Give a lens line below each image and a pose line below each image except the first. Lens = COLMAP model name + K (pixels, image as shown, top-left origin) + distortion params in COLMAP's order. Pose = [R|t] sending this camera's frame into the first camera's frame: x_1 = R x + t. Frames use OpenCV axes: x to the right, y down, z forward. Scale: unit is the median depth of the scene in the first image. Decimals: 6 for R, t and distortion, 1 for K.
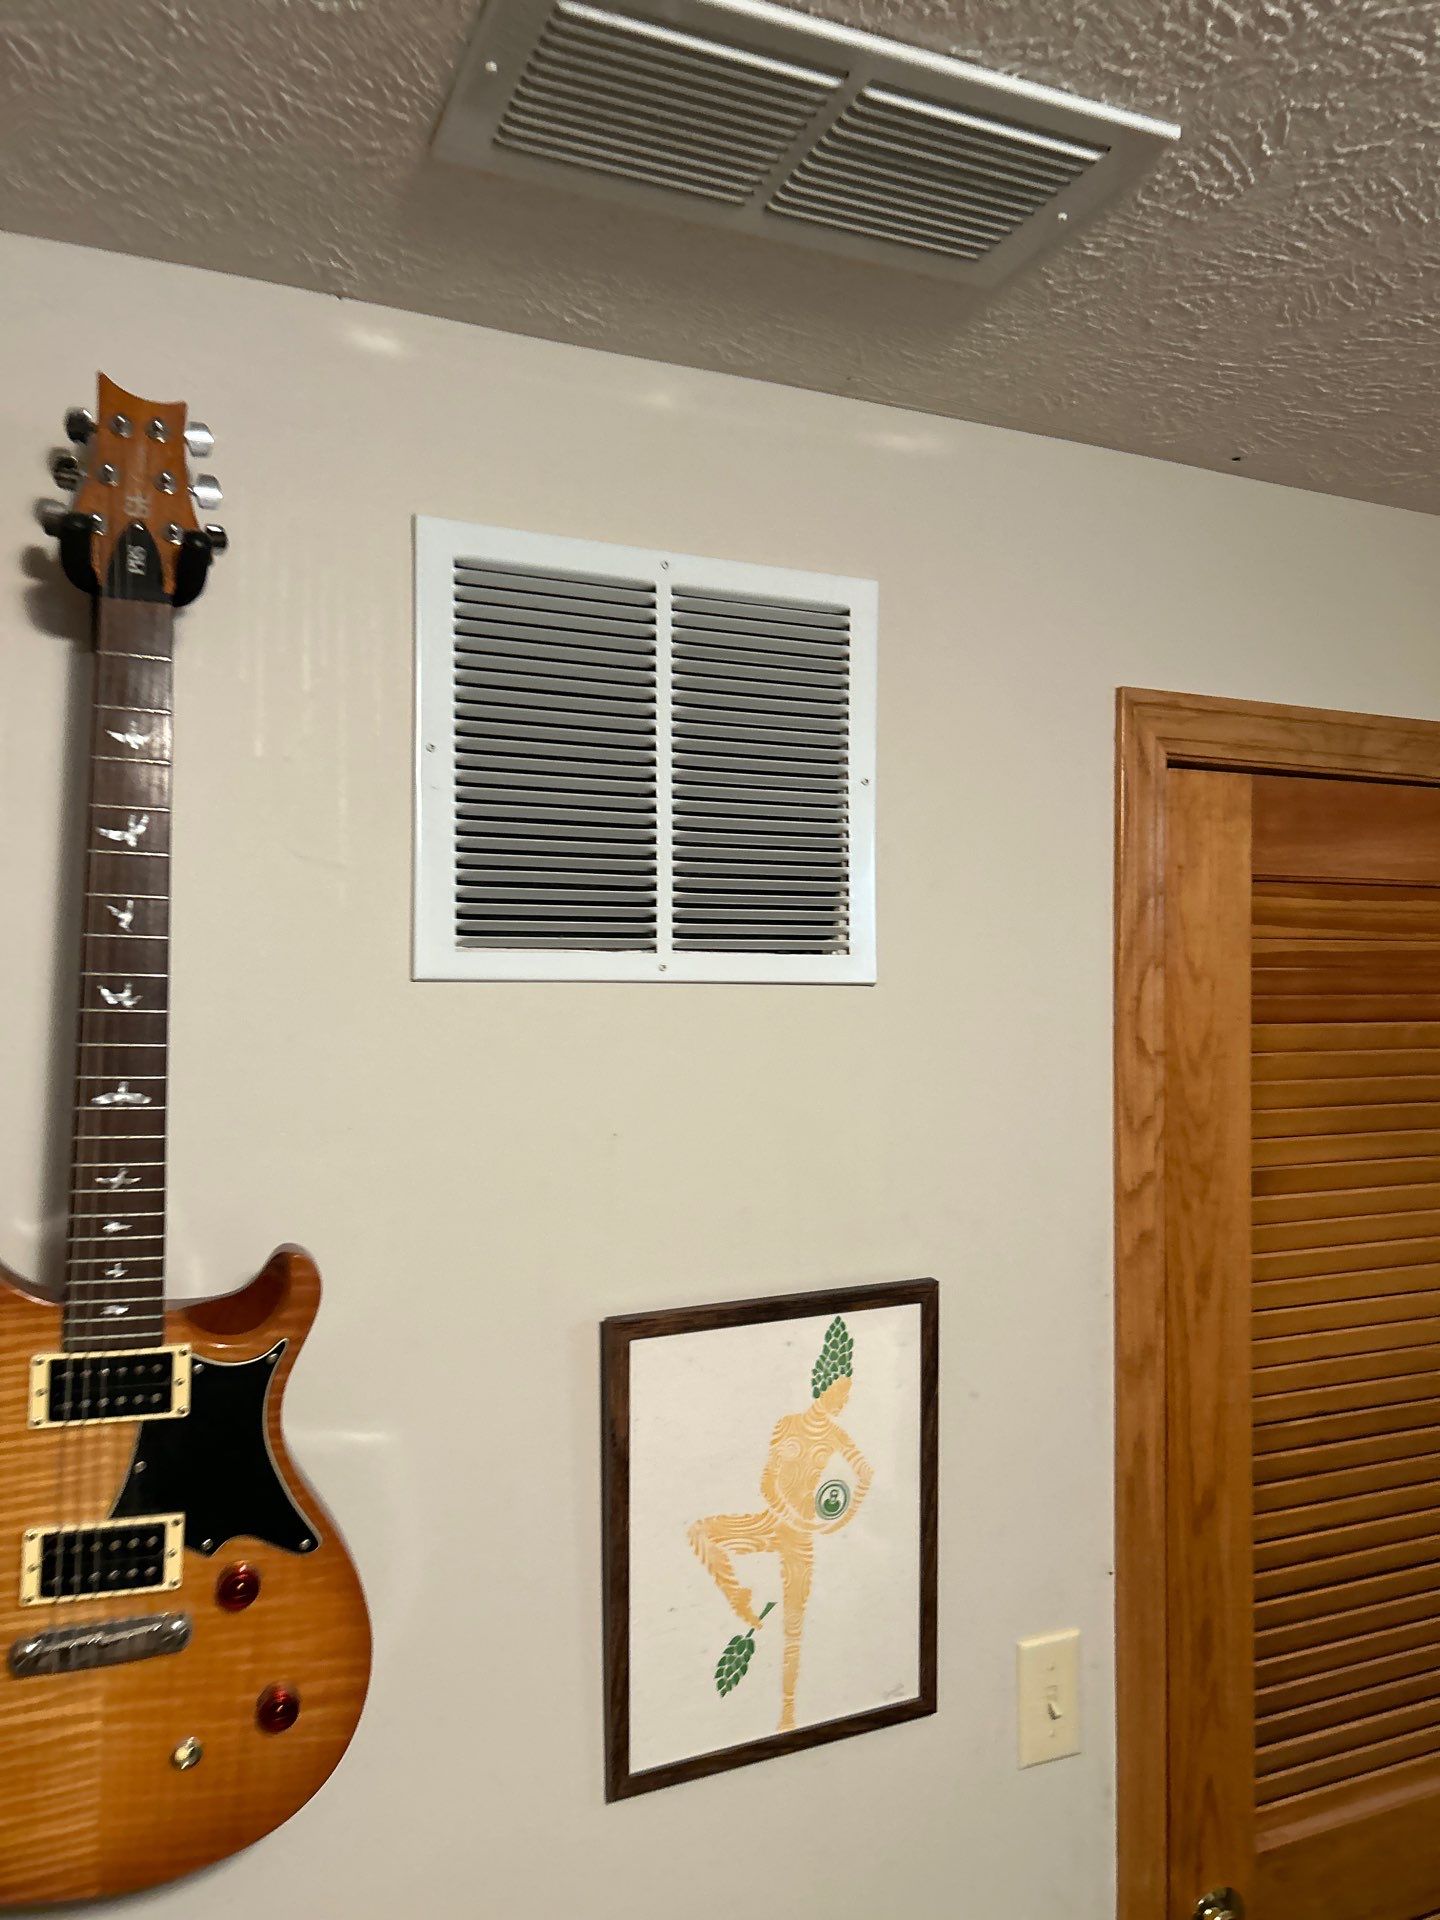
lens RADIAL K [[1452.4, 0, 740.7], [0, 1452.4, 967.0], [0, 0, 1]] dist [0.049258, -0.054320]
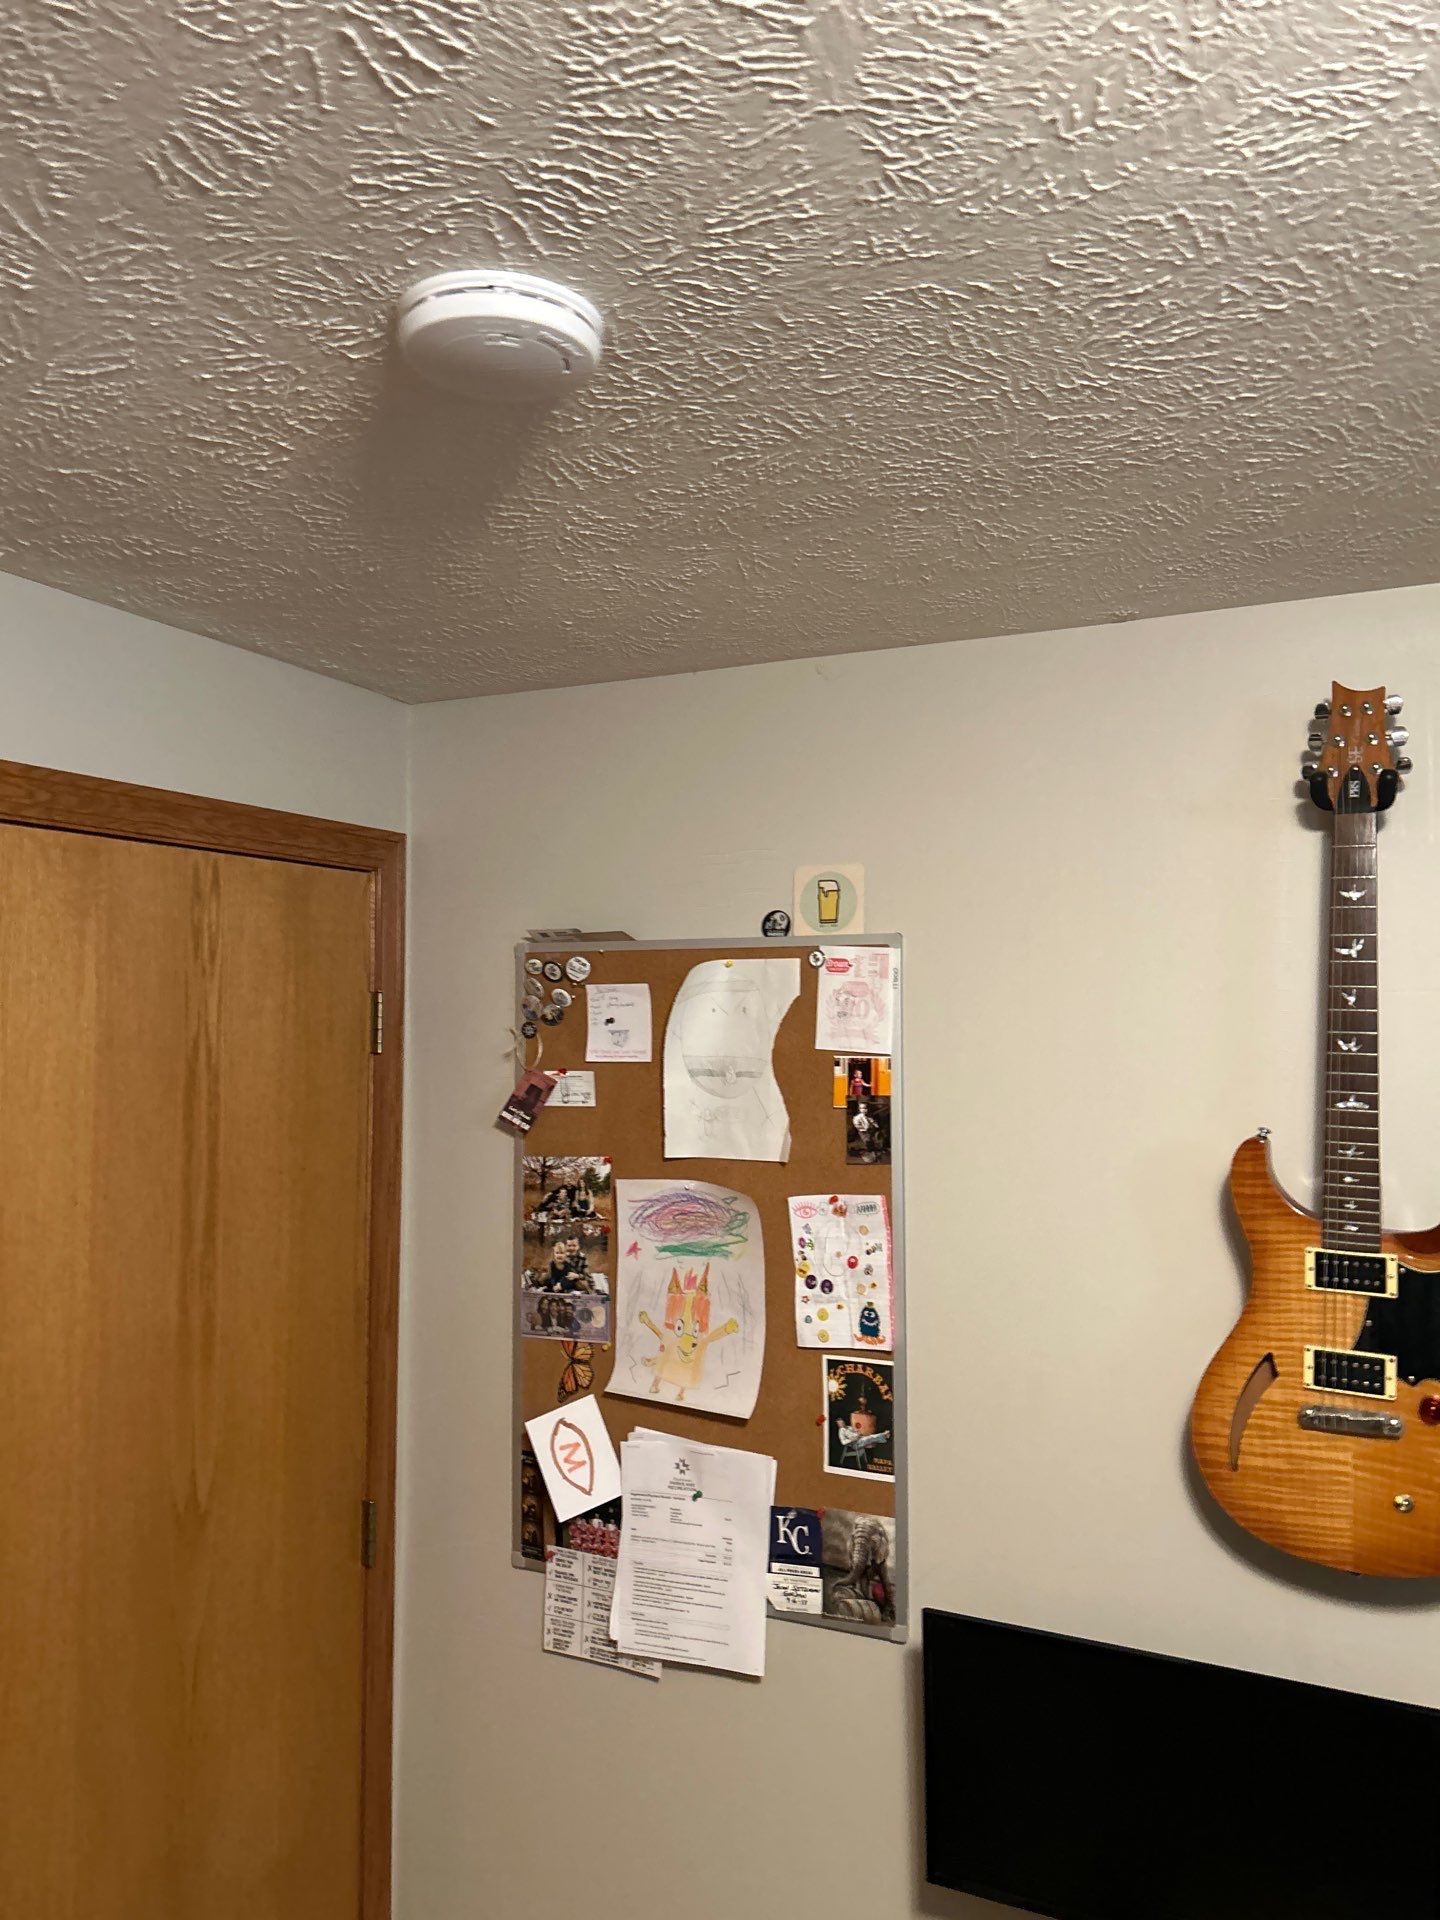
lens RADIAL K [[1452.4, 0, 734.5], [0, 1452.4, 964.2], [0, 0, 1]] dist [0.049258, -0.054320]
pose [[0.651922, -0.031263, -0.757641, 0.398613], [0.013028, 0.999464, -0.030031, -0.032027], [0.758174, 0.009707, 0.651980, -0.650089]]
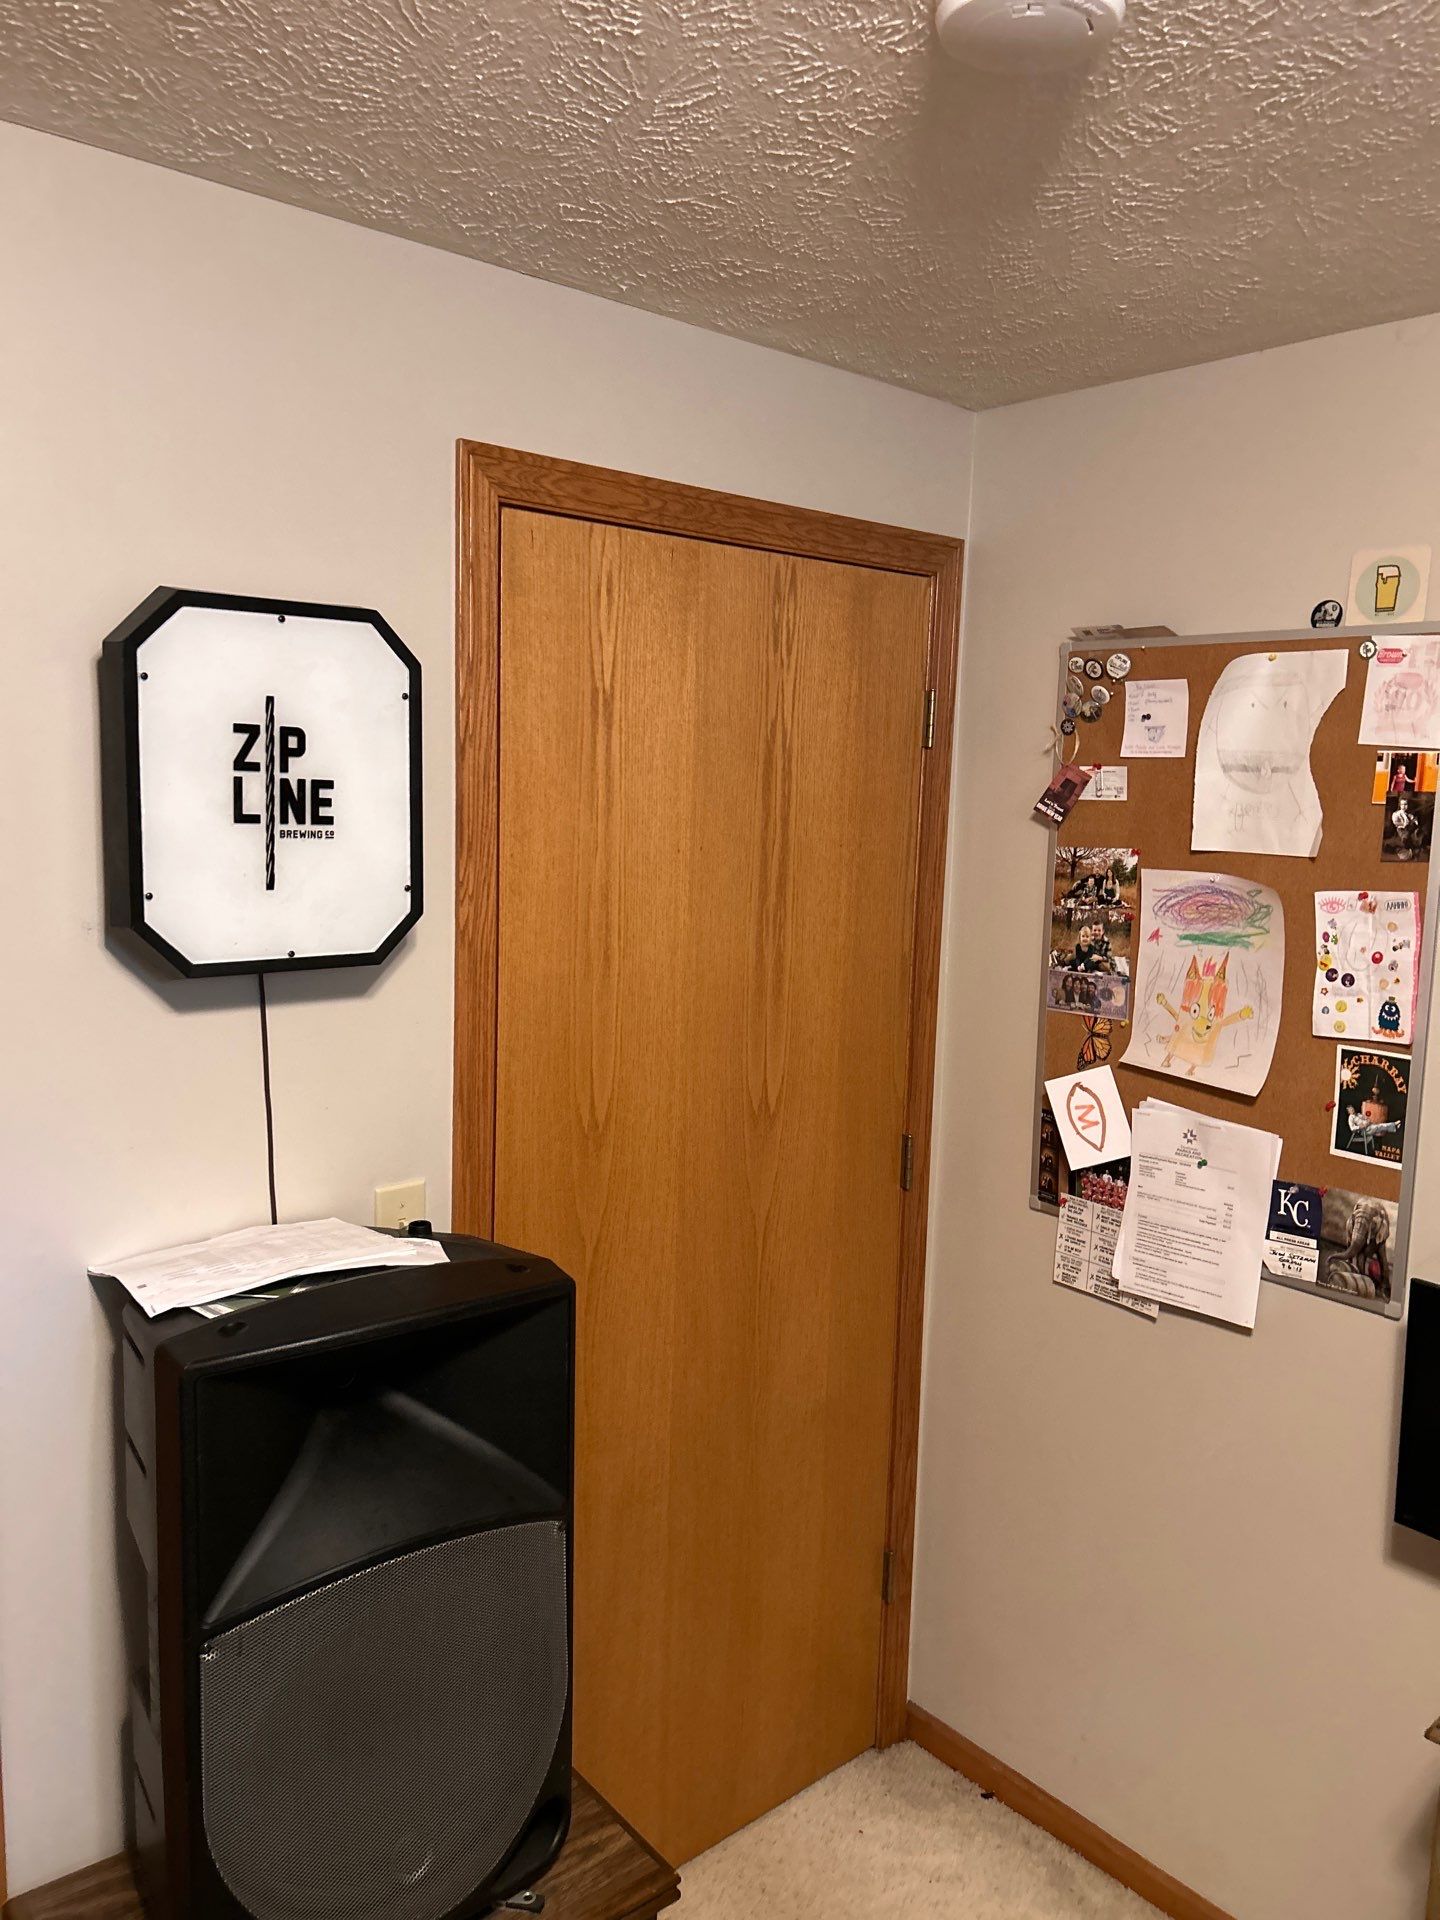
lens RADIAL K [[1452.4, 0, 728.8], [0, 1452.4, 964.6], [0, 0, 1]] dist [0.049258, -0.054320]
pose [[0.302555, 0.131119, -0.944070, 0.618947], [-0.014475, 0.991010, 0.133000, 0.075876], [0.953022, -0.026574, 0.301733, -0.682875]]
